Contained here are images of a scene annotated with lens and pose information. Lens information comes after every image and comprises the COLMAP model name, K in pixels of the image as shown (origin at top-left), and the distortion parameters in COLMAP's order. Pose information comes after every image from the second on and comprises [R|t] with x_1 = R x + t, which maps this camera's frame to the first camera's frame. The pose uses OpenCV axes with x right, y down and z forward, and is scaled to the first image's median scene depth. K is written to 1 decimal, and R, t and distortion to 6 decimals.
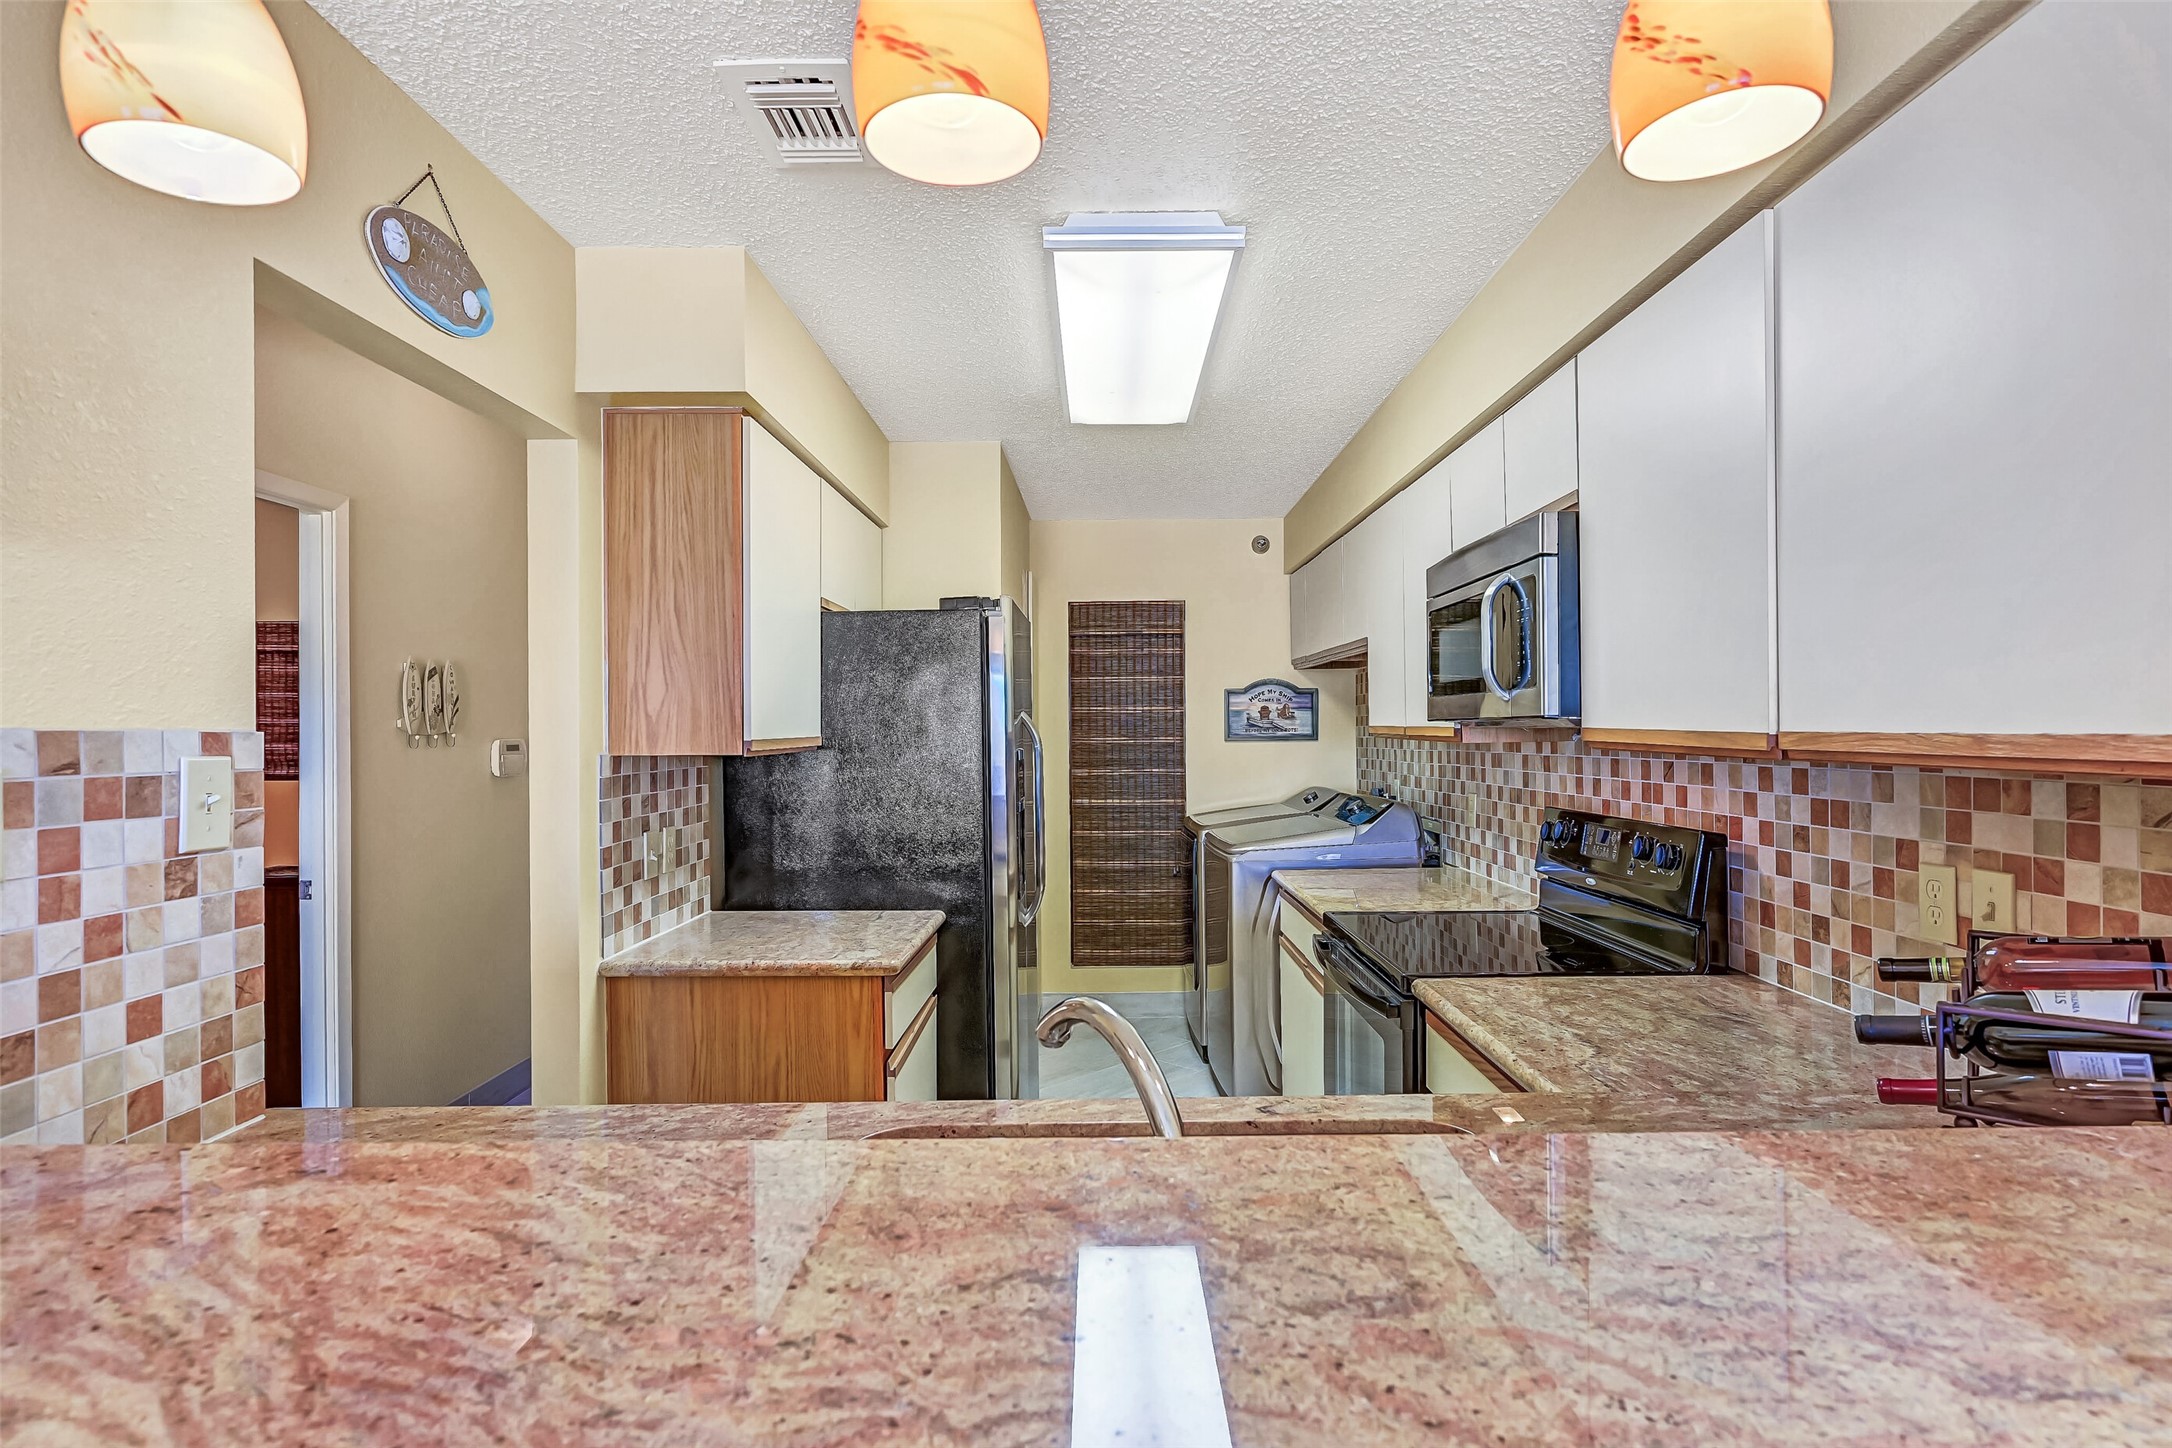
lens RADIAL K [[1098.2, 0, 1093.9], [0, 1098.2, 726.3], [0, 0, 1]] dist [-0.001513, 0.001142]
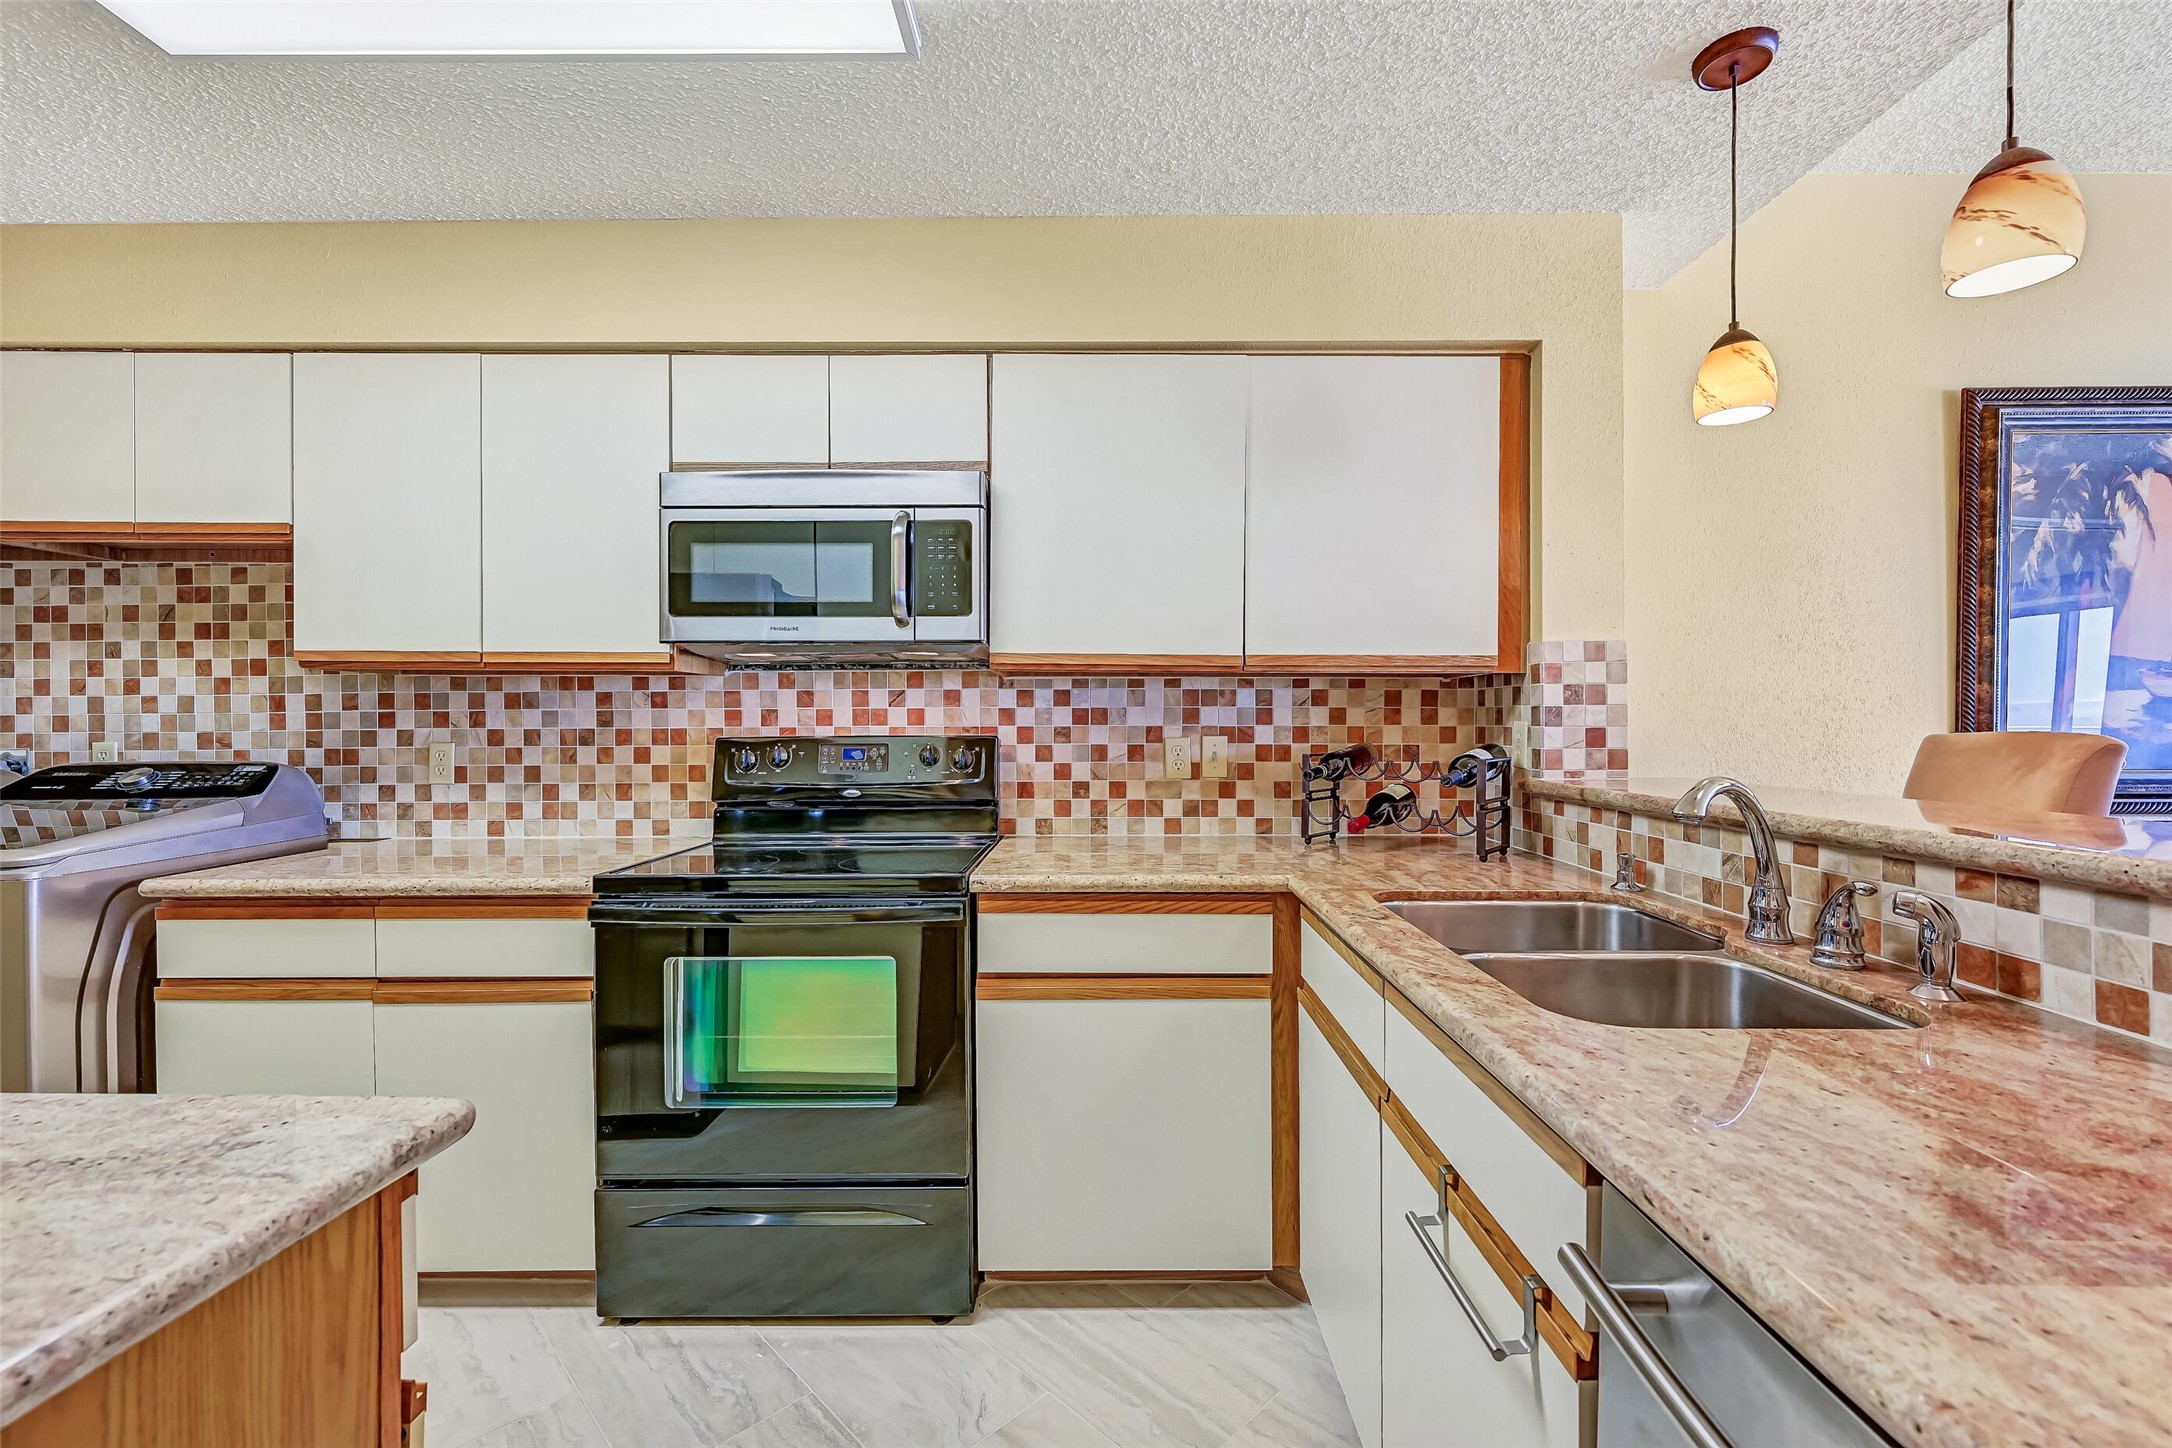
lens RADIAL K [[892.1, 0, 1099.8], [0, 892.1, 730.3], [0, 0, 1]] dist [-0.002132, 0.000231]
pose [[0.001141, 0.004321, 0.999990, -0.458277], [-0.001882, 0.999989, -0.004319, 0.075101], [-0.999998, -0.001877, 0.001150, 0.703093]]
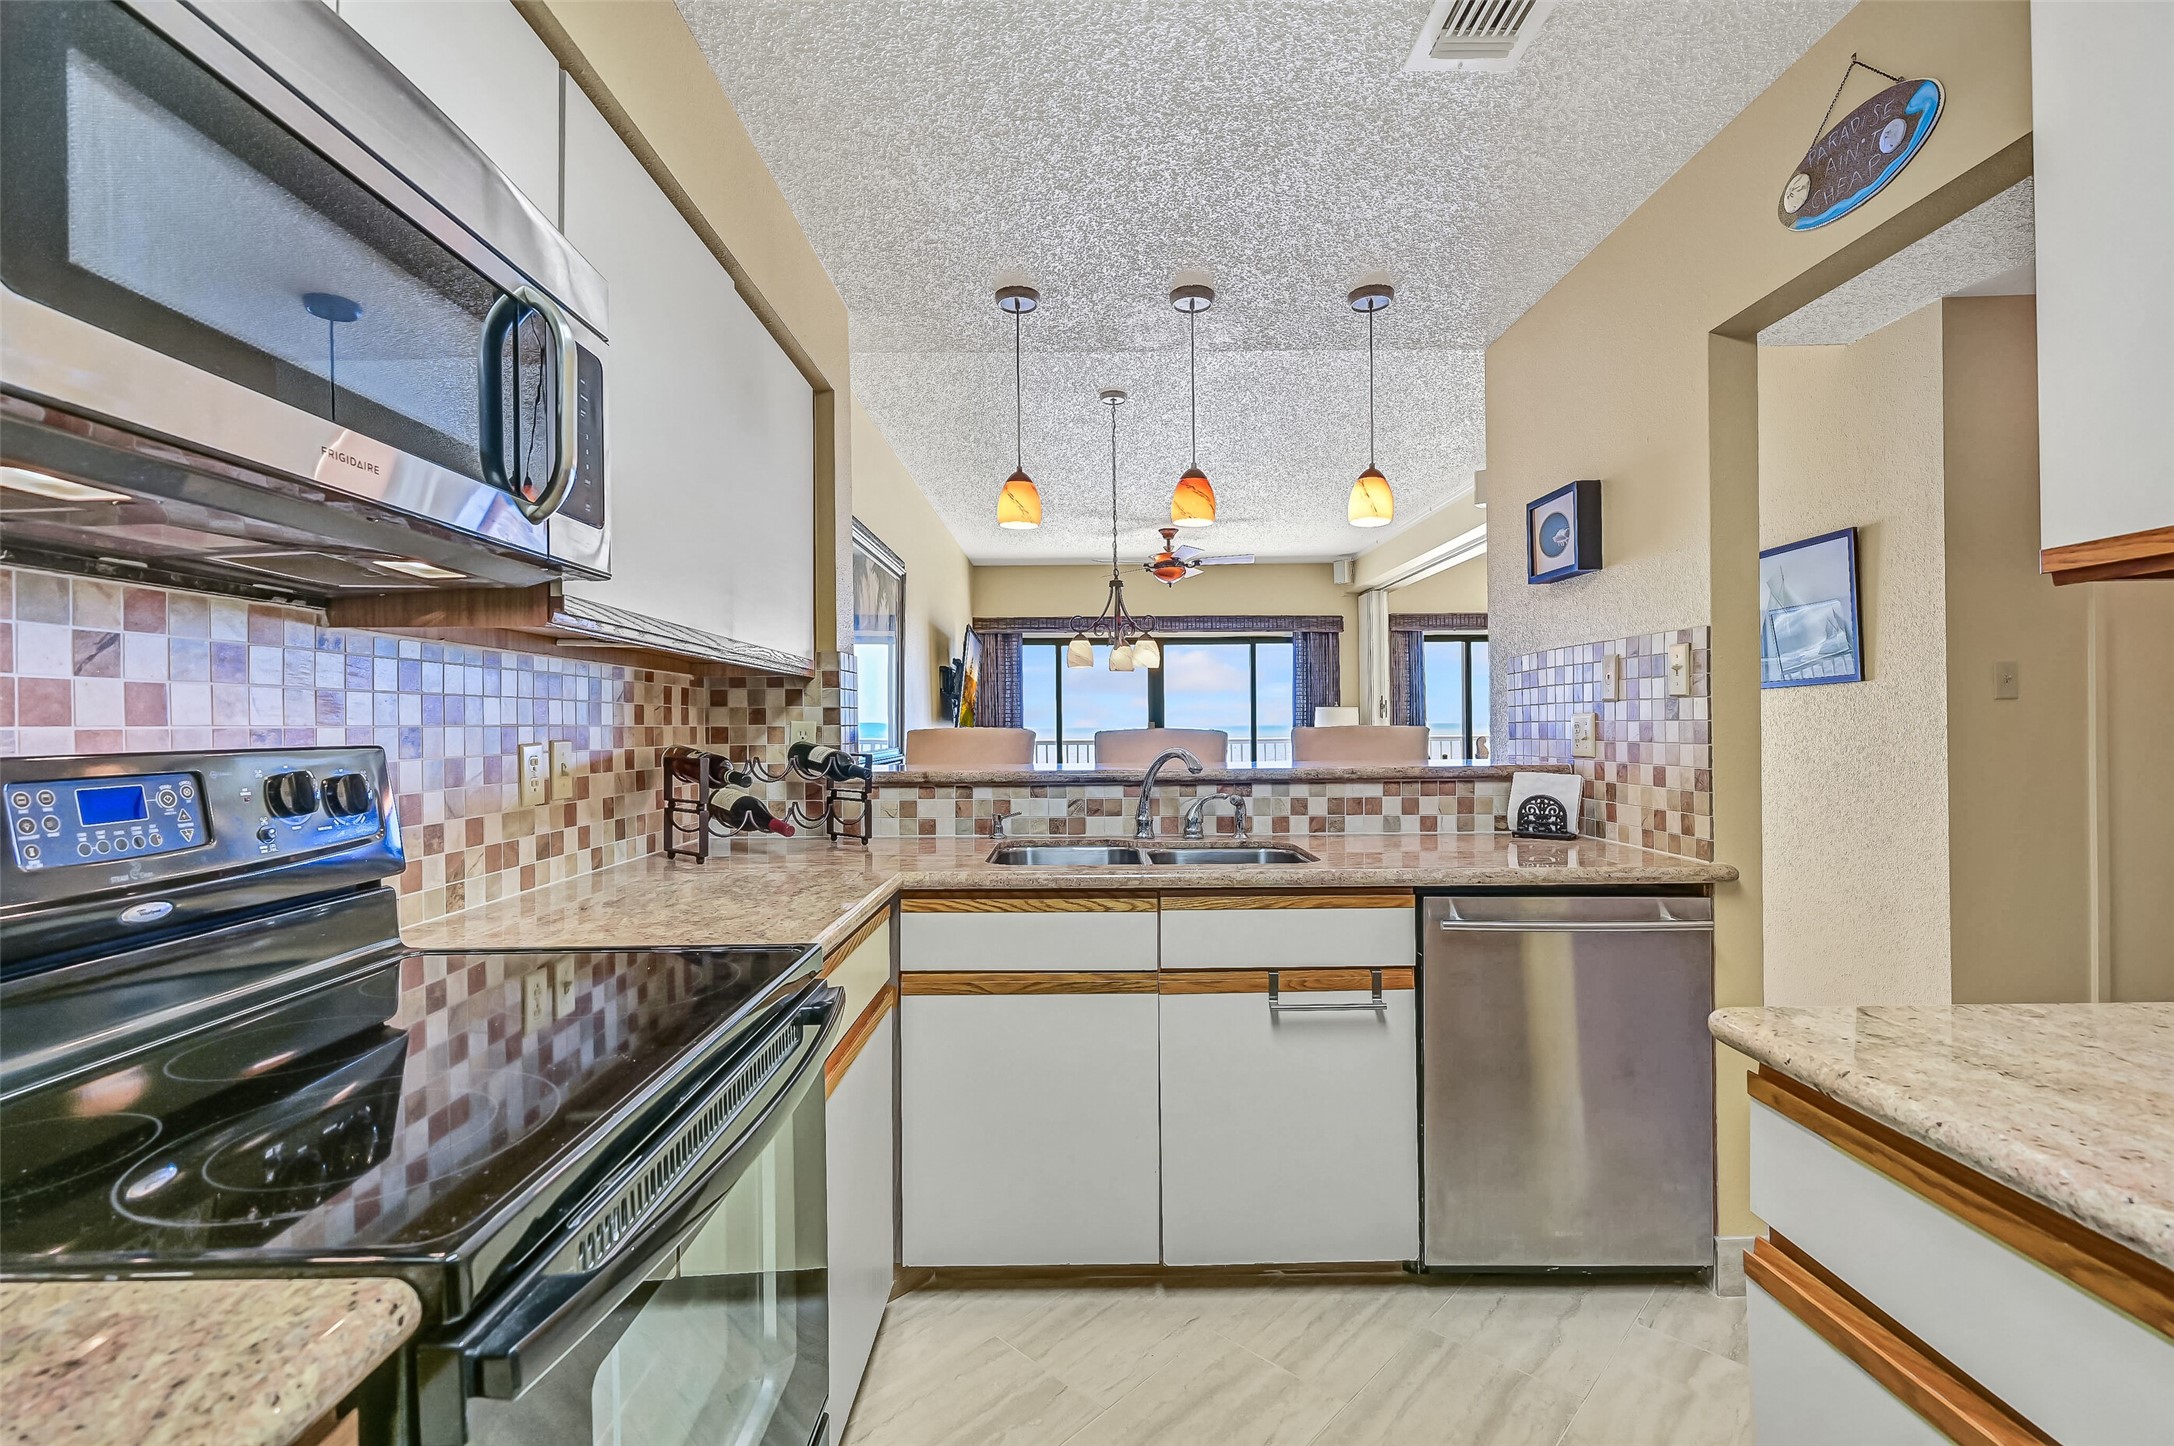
lens RADIAL K [[955.6, 0, 1091.9], [0, 955.6, 724.0], [0, 0, 1]] dist [-0.003587, -0.000094]
pose [[-0.999701, 0.018818, -0.015619, 0.094555], [0.018866, 0.999818, -0.002928, 0.074013], [0.015561, -0.003221, -0.999874, 1.299348]]
